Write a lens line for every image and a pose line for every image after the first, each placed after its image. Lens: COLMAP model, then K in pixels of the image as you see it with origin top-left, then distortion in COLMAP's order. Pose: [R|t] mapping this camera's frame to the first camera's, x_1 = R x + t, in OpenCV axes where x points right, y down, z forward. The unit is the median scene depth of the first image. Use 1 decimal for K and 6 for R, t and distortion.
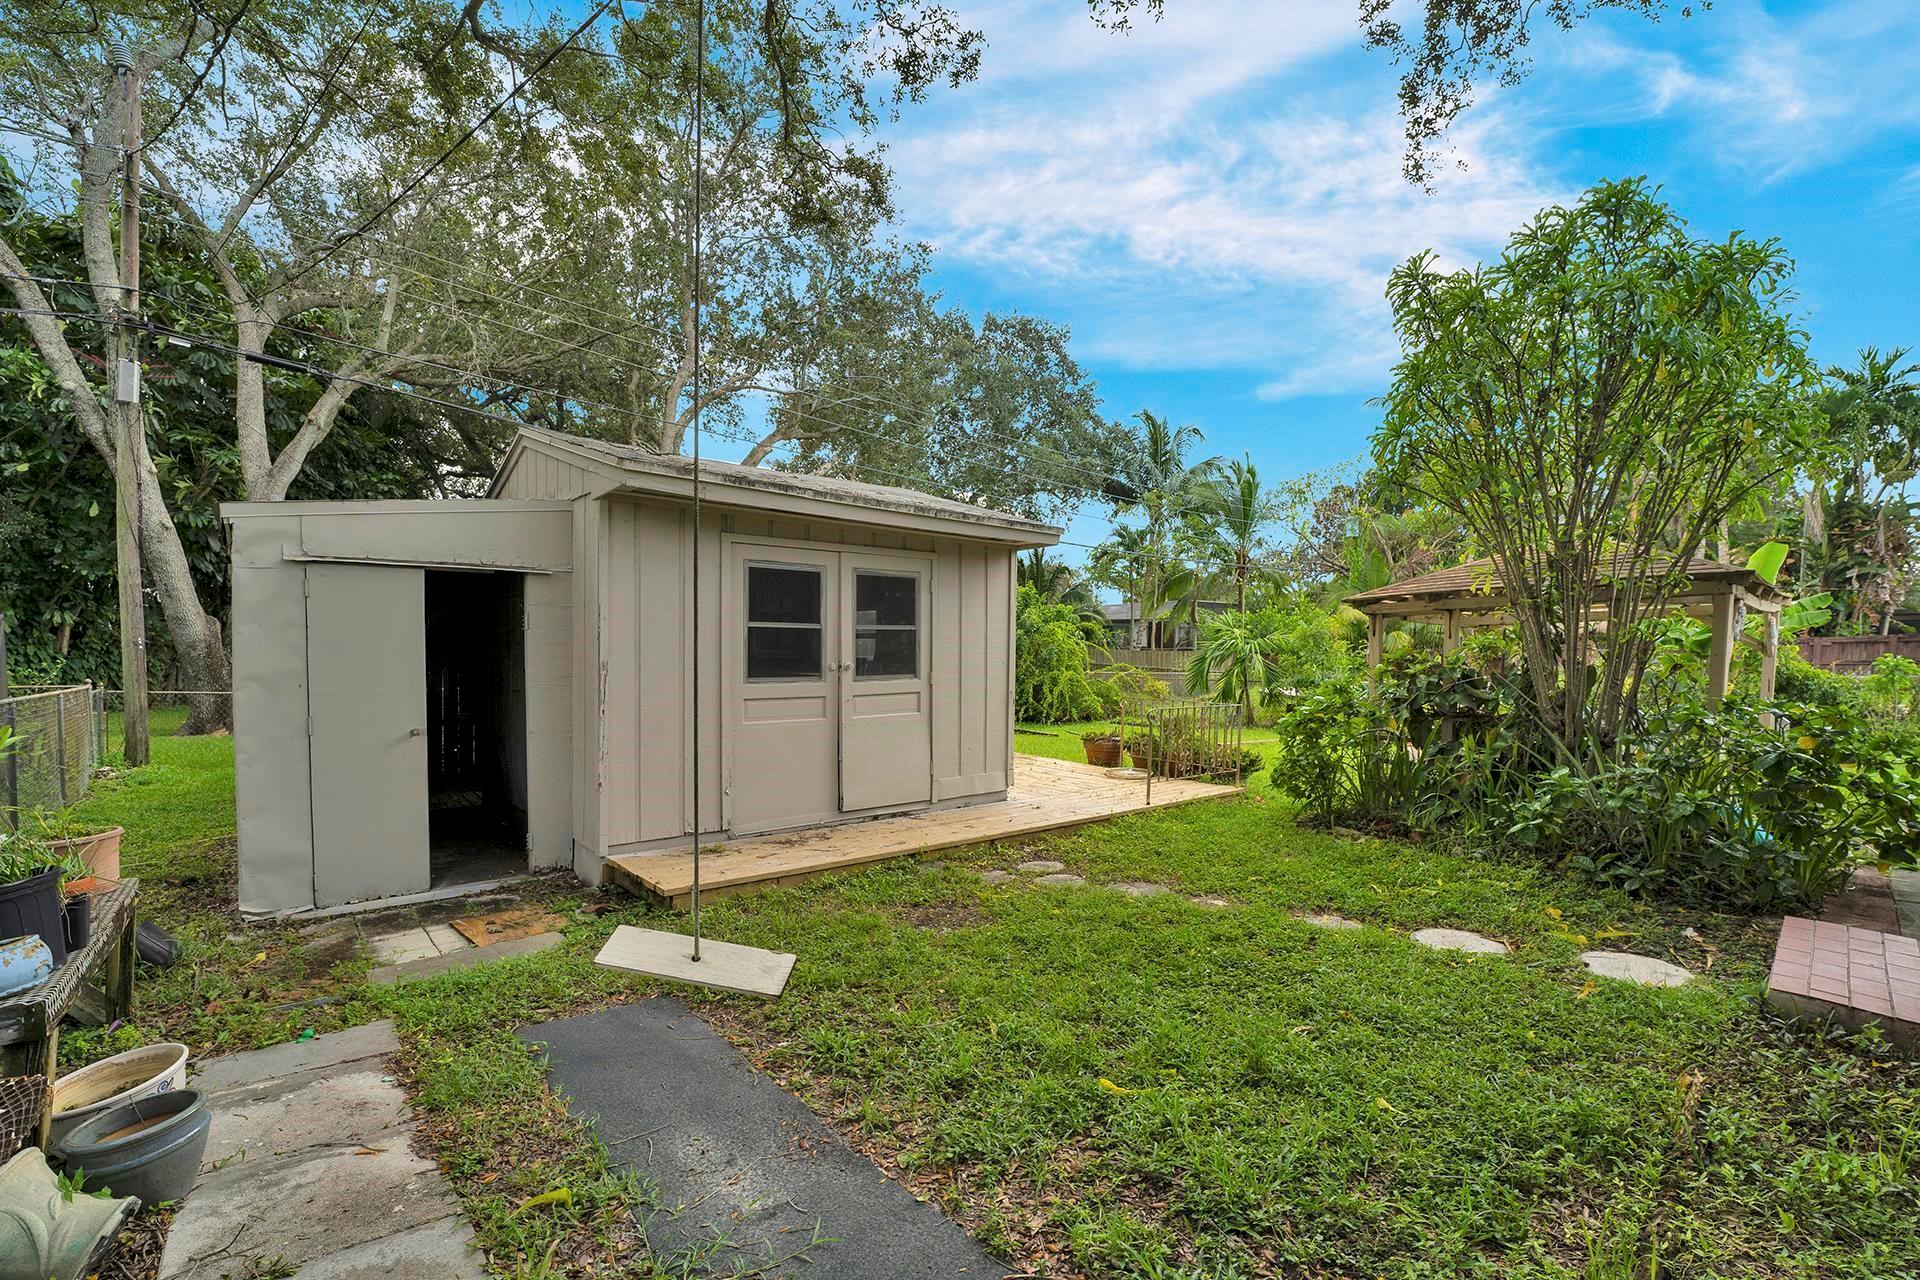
lens RADIAL K [[865.2, 0, 960.0], [0, 865.2, 640.0], [0, 0, 1]] dist [-0.012768, 0.000680]
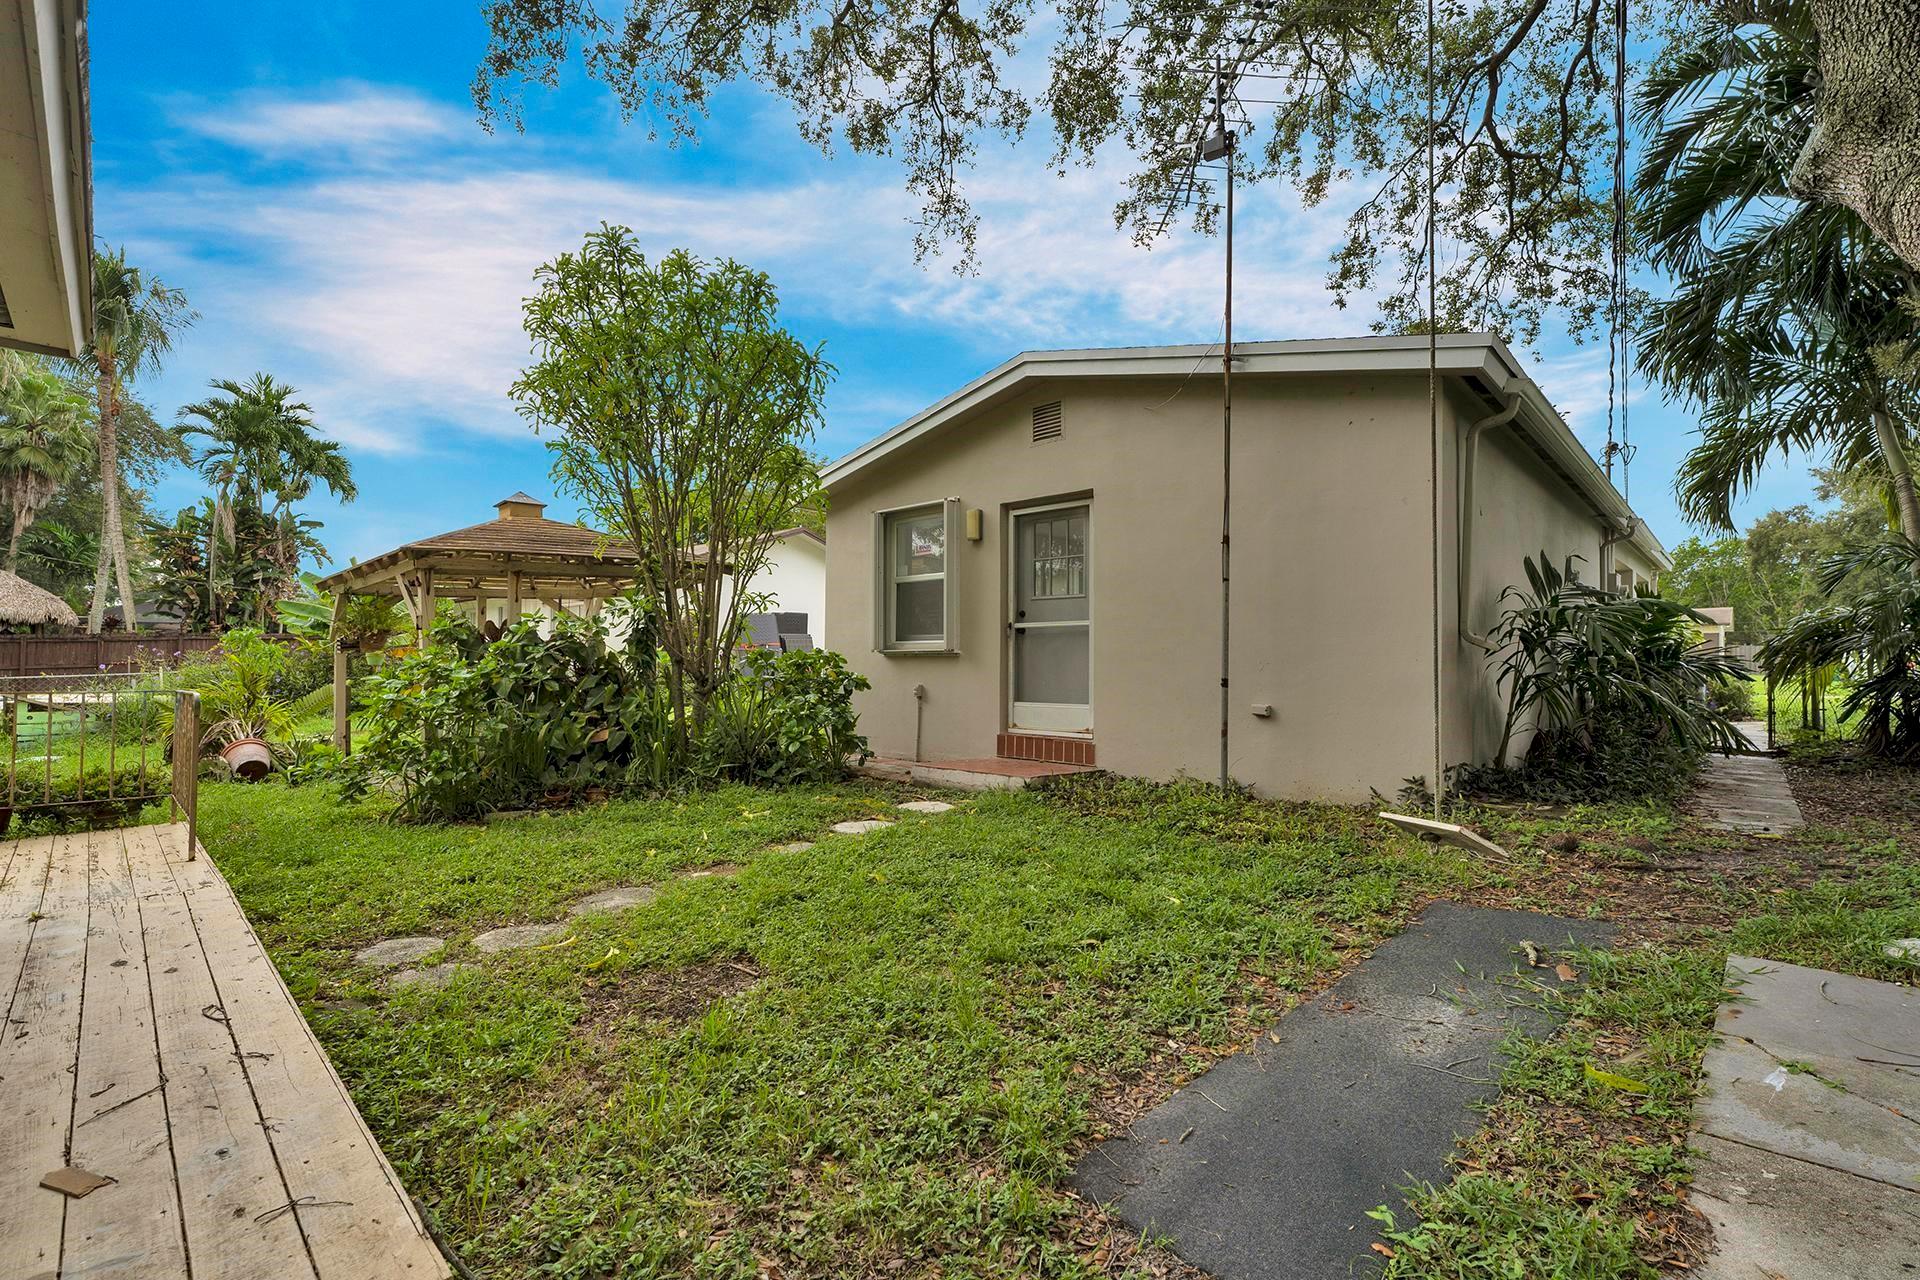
lens RADIAL K [[879.1, 0, 960.0], [0, 879.1, 640.0], [0, 0, 1]] dist [0.000522, 0.000078]
pose [[-0.098085, 0.021896, 0.994937, -0.507546], [-0.010431, 0.999680, -0.023028, 0.063001], [-0.995123, -0.012637, -0.097825, 0.660637]]
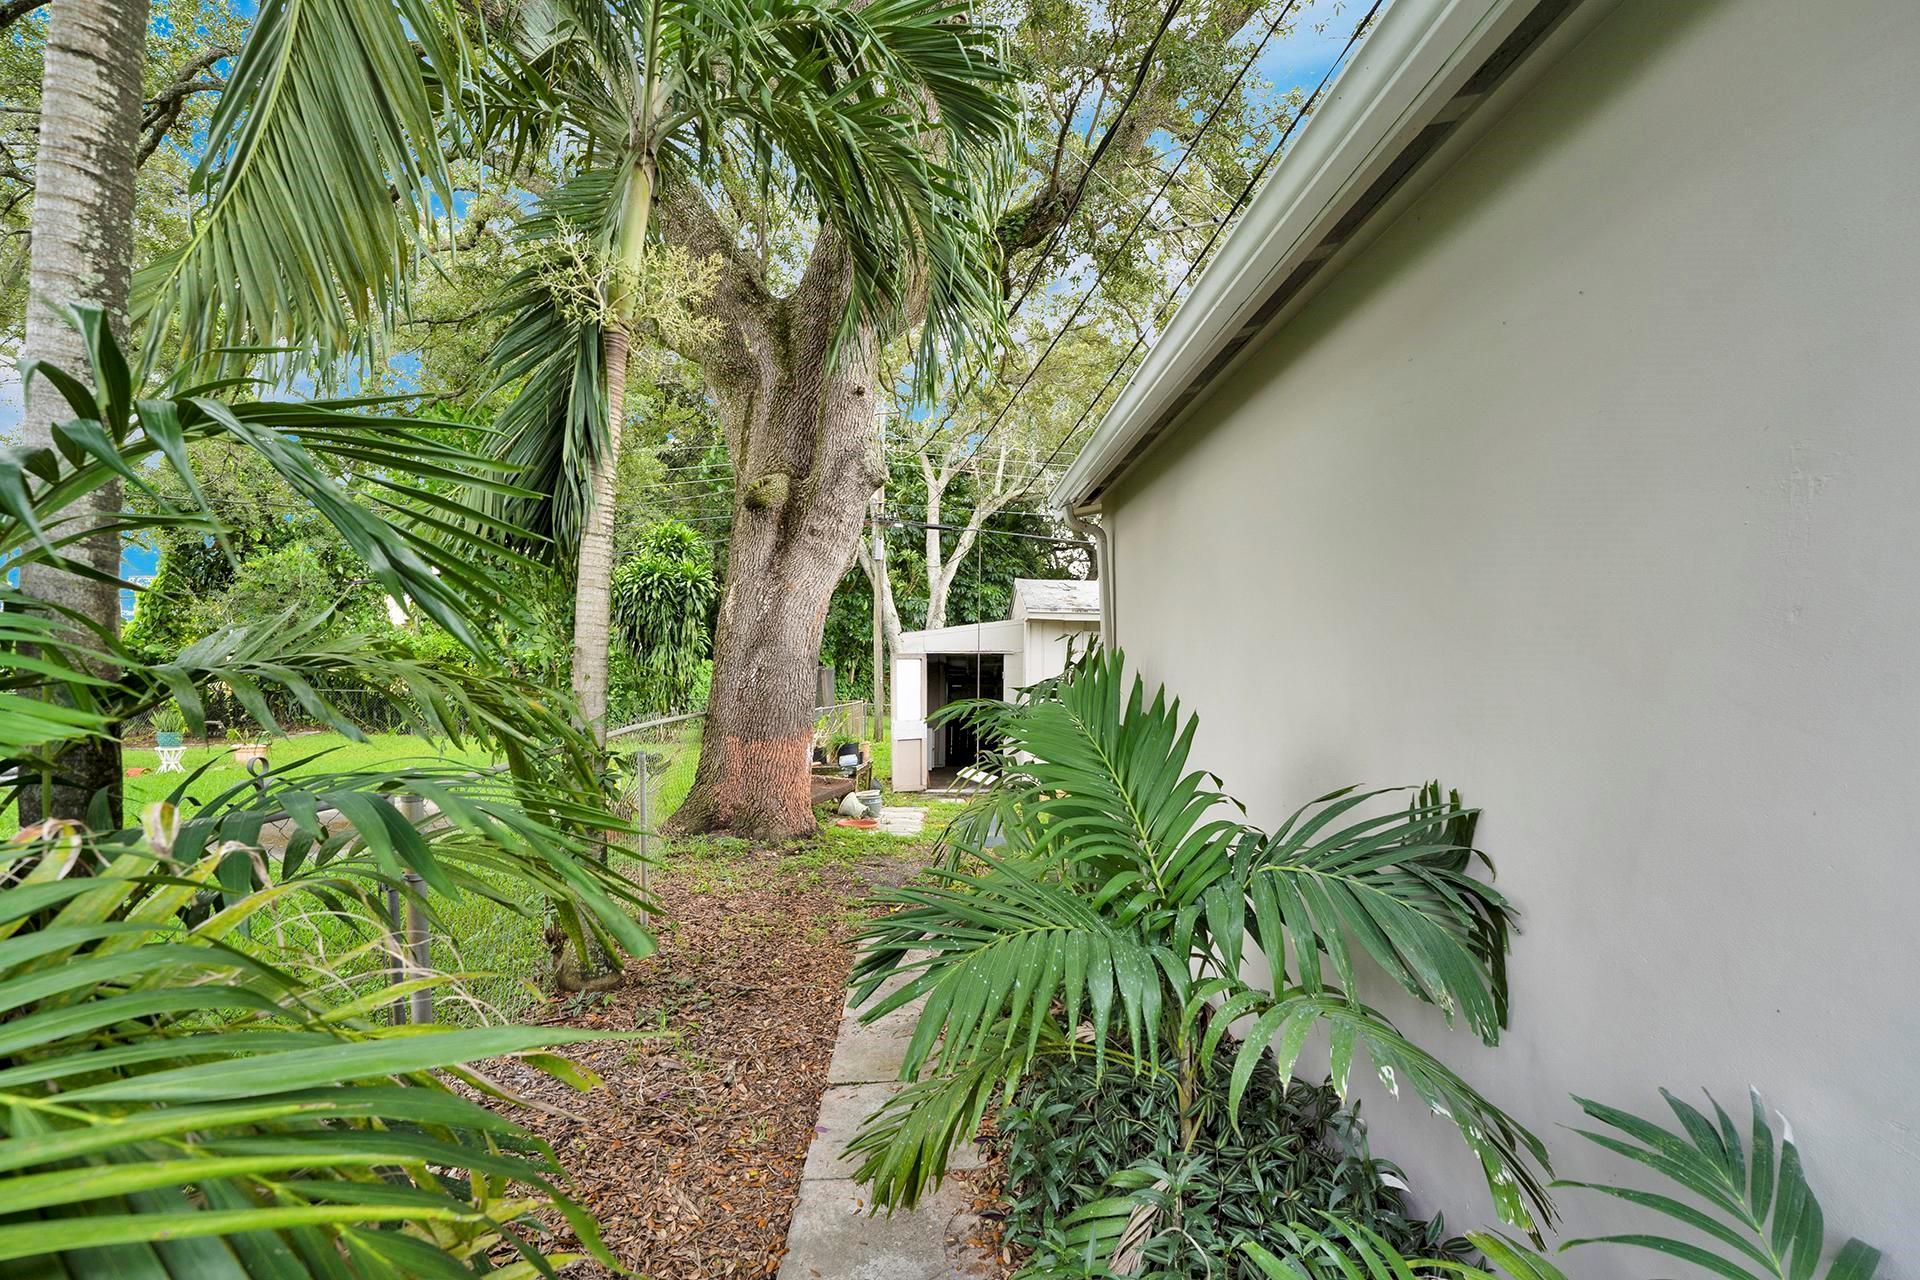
lens RADIAL K [[865.2, 0, 960.0], [0, 865.2, 640.0], [0, 0, 1]] dist [-0.012768, 0.000680]
pose [[0.781030, -0.012487, -0.624369, 0.208119], [-0.015077, 0.999132, -0.038841, -0.004518], [0.624312, 0.039749, 0.780163, -0.217362]]
